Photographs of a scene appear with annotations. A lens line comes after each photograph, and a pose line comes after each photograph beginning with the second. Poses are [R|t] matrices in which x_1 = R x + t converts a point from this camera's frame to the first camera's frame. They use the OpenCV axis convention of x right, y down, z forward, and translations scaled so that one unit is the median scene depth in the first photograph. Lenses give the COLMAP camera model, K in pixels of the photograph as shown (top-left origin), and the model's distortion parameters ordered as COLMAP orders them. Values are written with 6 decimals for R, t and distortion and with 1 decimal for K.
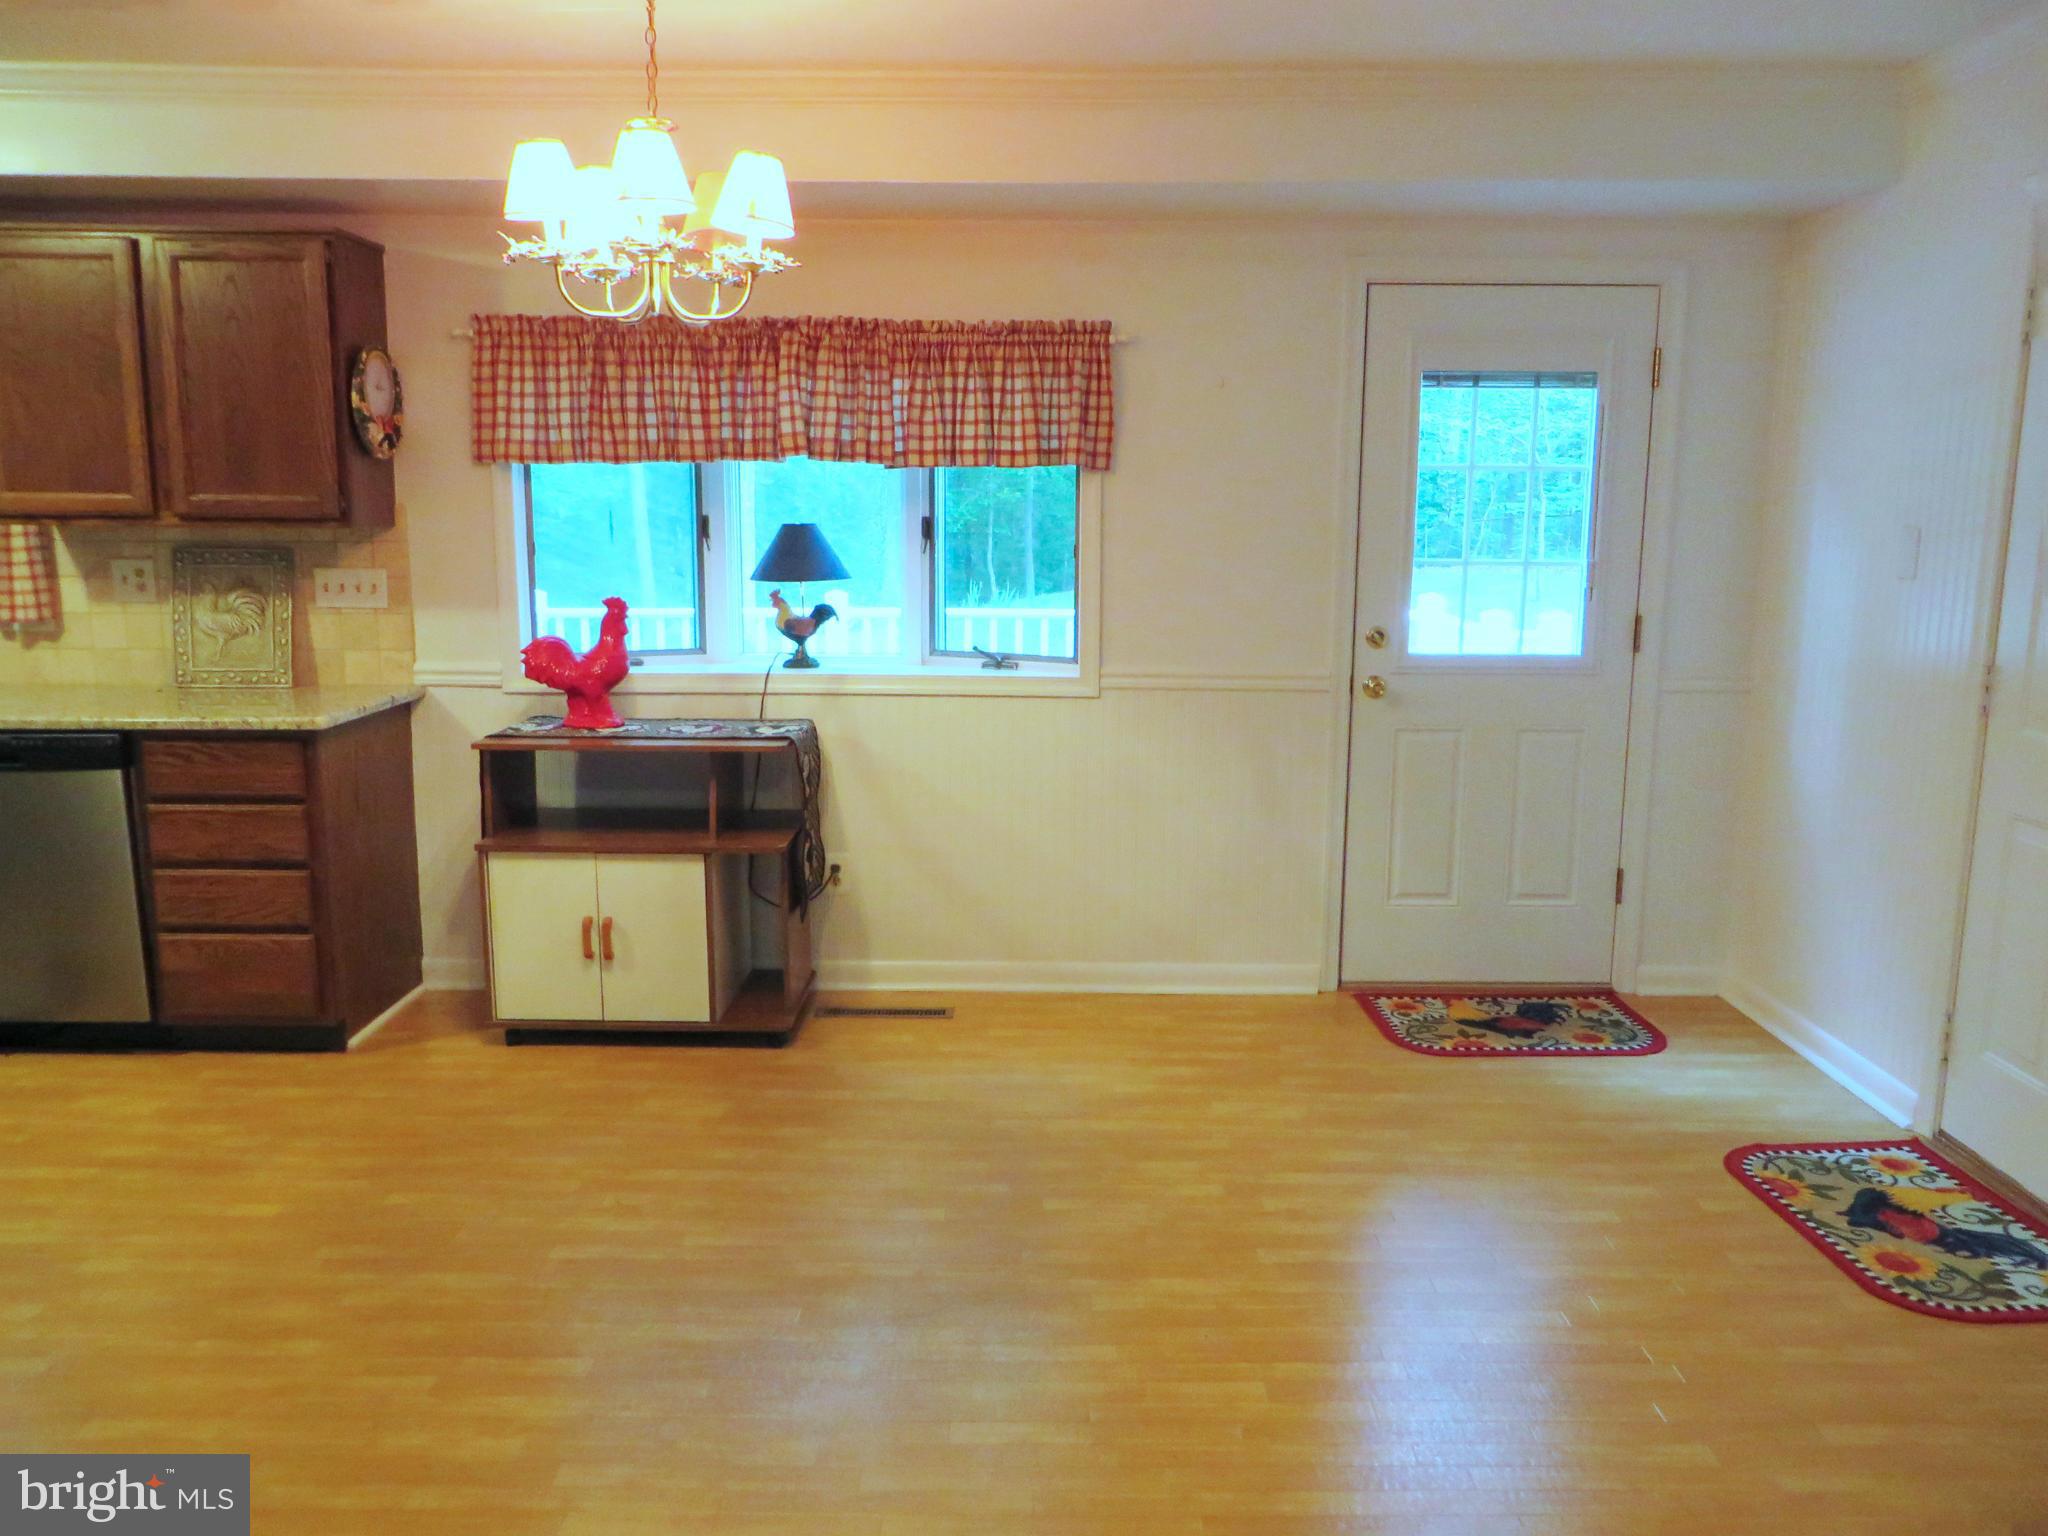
lens RADIAL K [[1546.4, 0, 1024.0], [0, 1546.4, 768.0], [0, 0, 1]] dist [-0.014583, 0.010606]
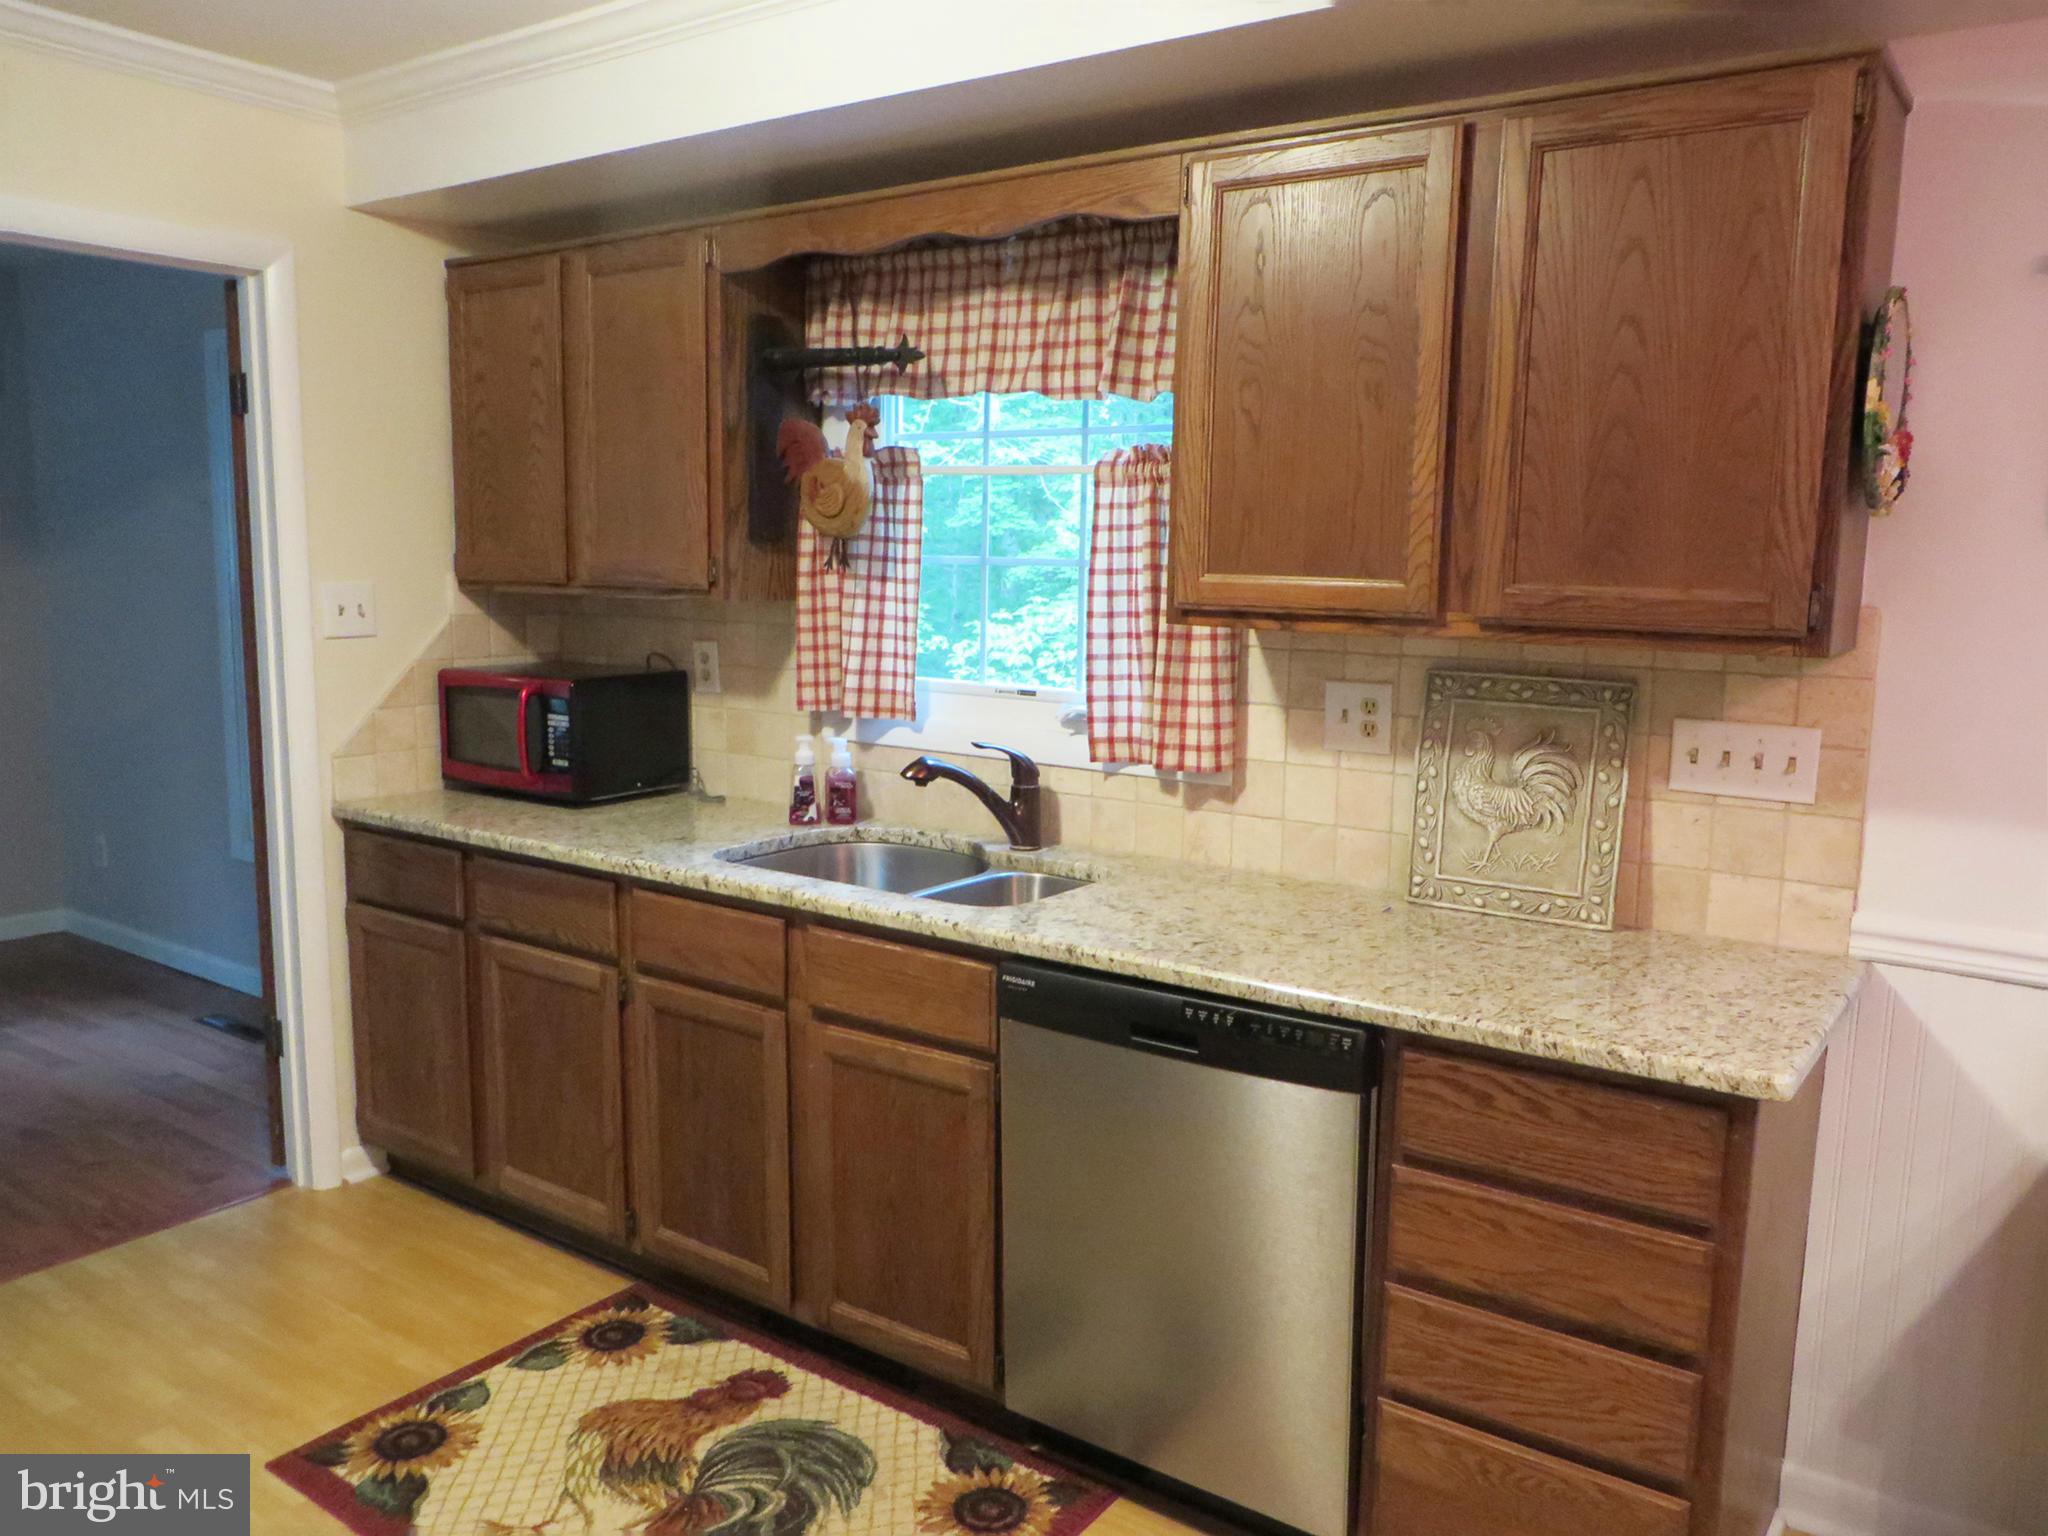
lens RADIAL K [[1546.4, 0, 1024.0], [0, 1546.4, 768.0], [0, 0, 1]] dist [-0.014583, 0.010606]
pose [[0.818789, 0.086261, -0.567576, -0.348652], [-0.107268, 0.994224, -0.003642, -0.088287], [0.563984, 0.063865, 0.823313, 0.437077]]
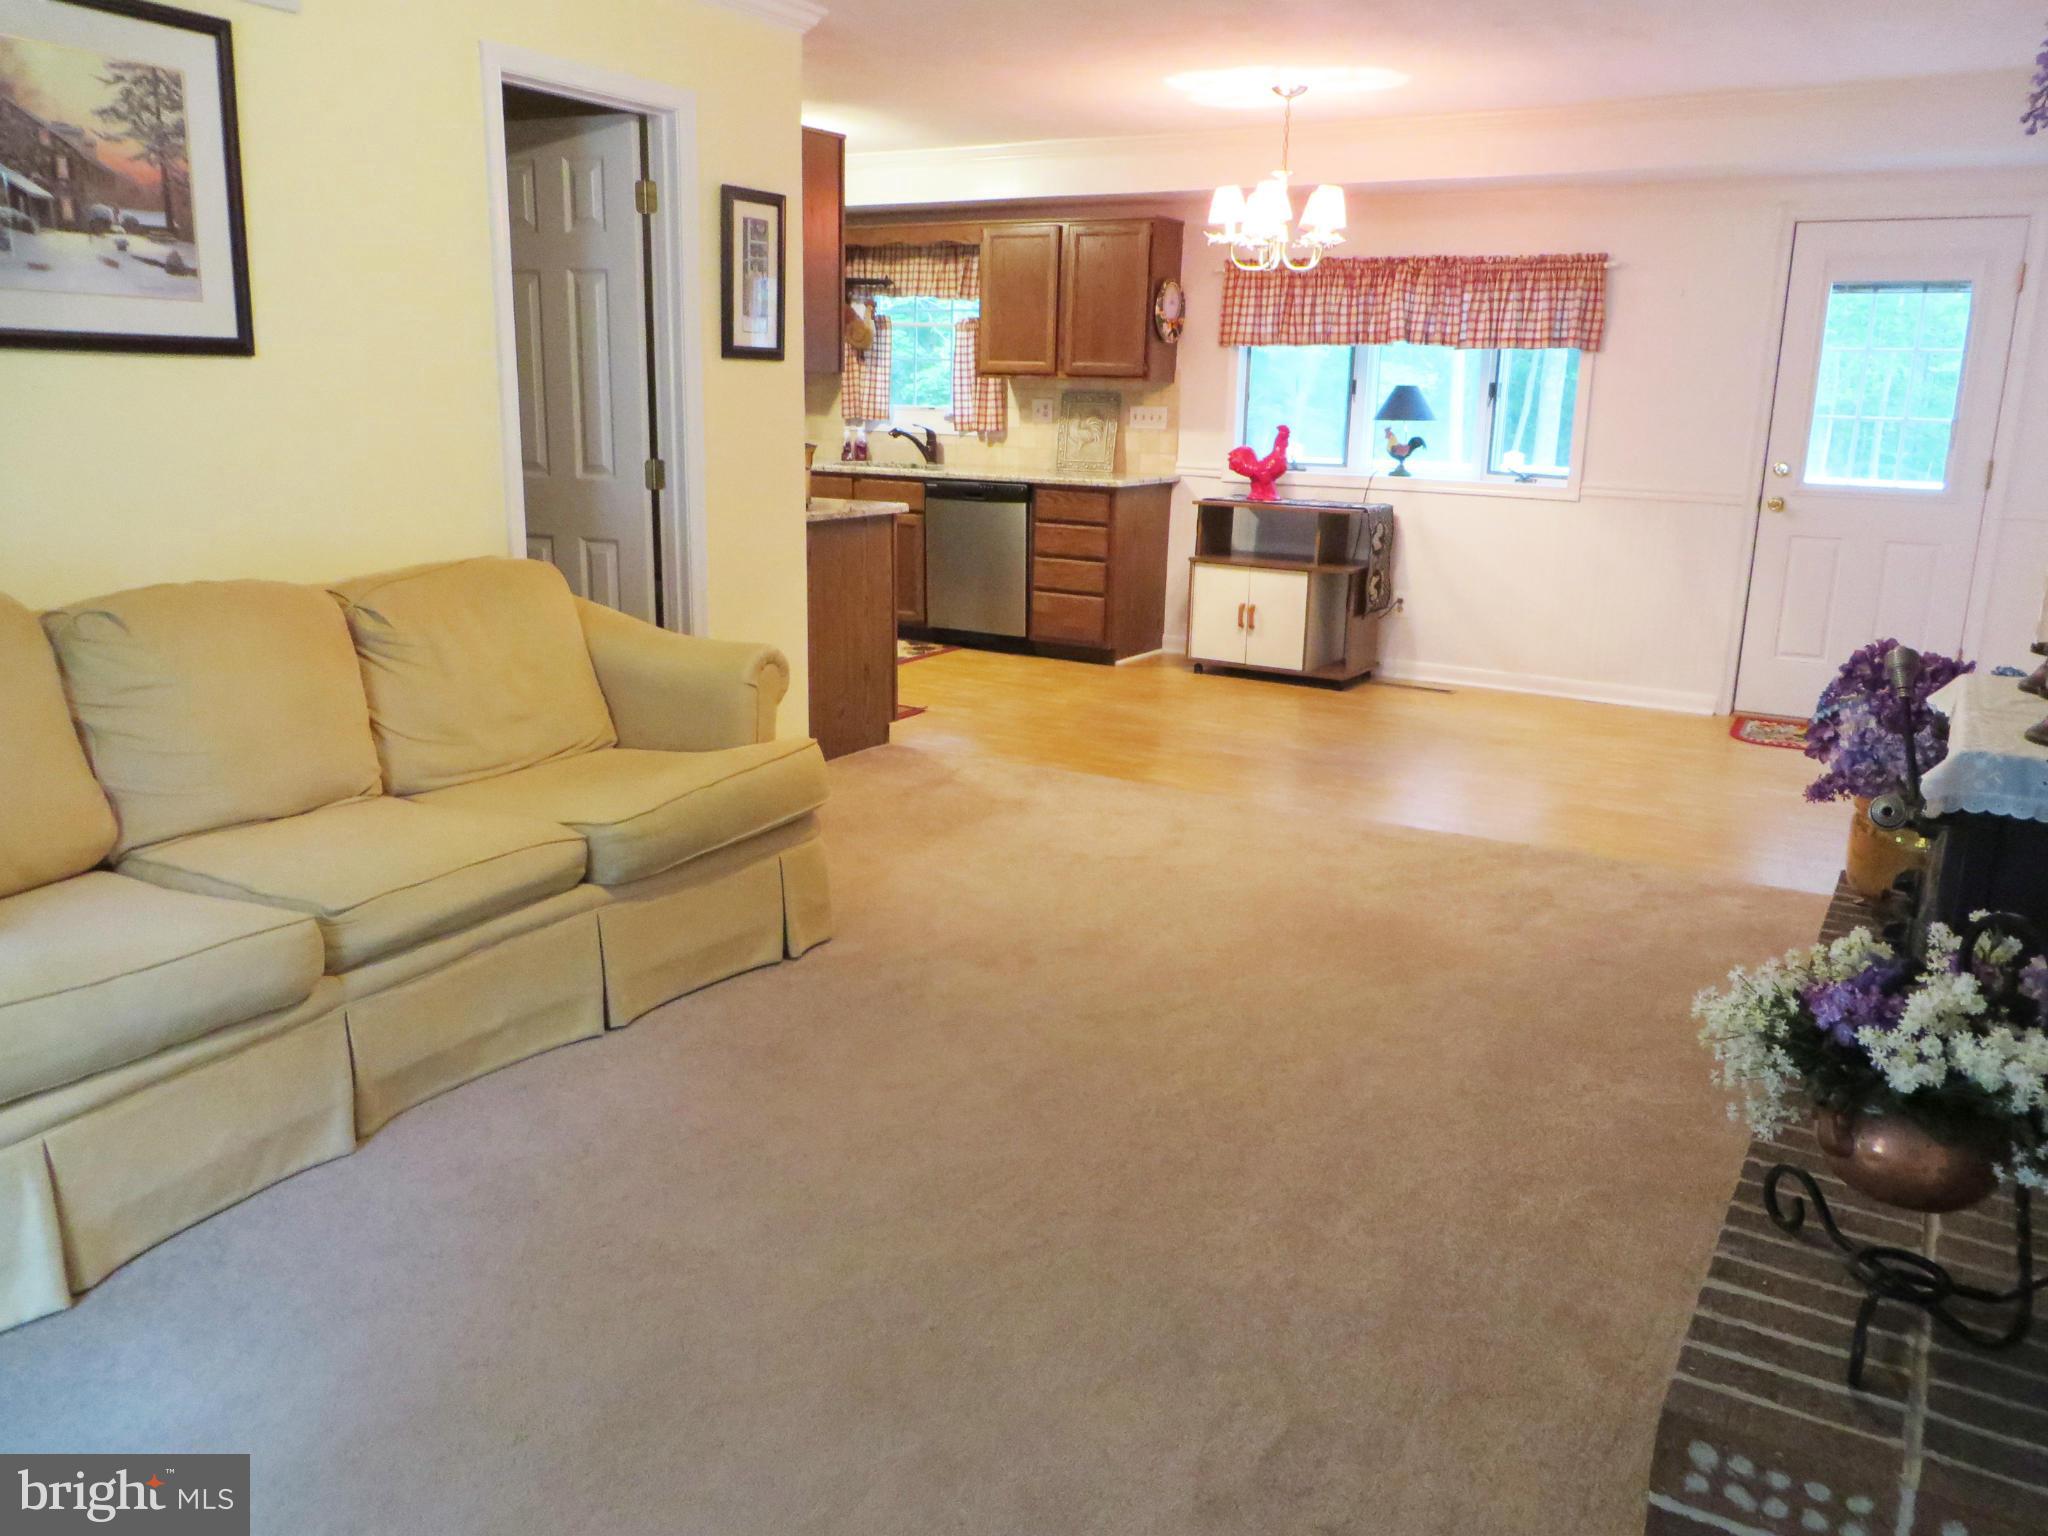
lens RADIAL K [[1546.4, 0, 1024.0], [0, 1546.4, 768.0], [0, 0, 1]] dist [-0.014583, 0.010606]
pose [[0.857654, 0.134711, -0.496269, 0.390405], [-0.103593, 0.990553, 0.089854, 0.142519], [0.503685, -0.025654, 0.863506, -0.638090]]
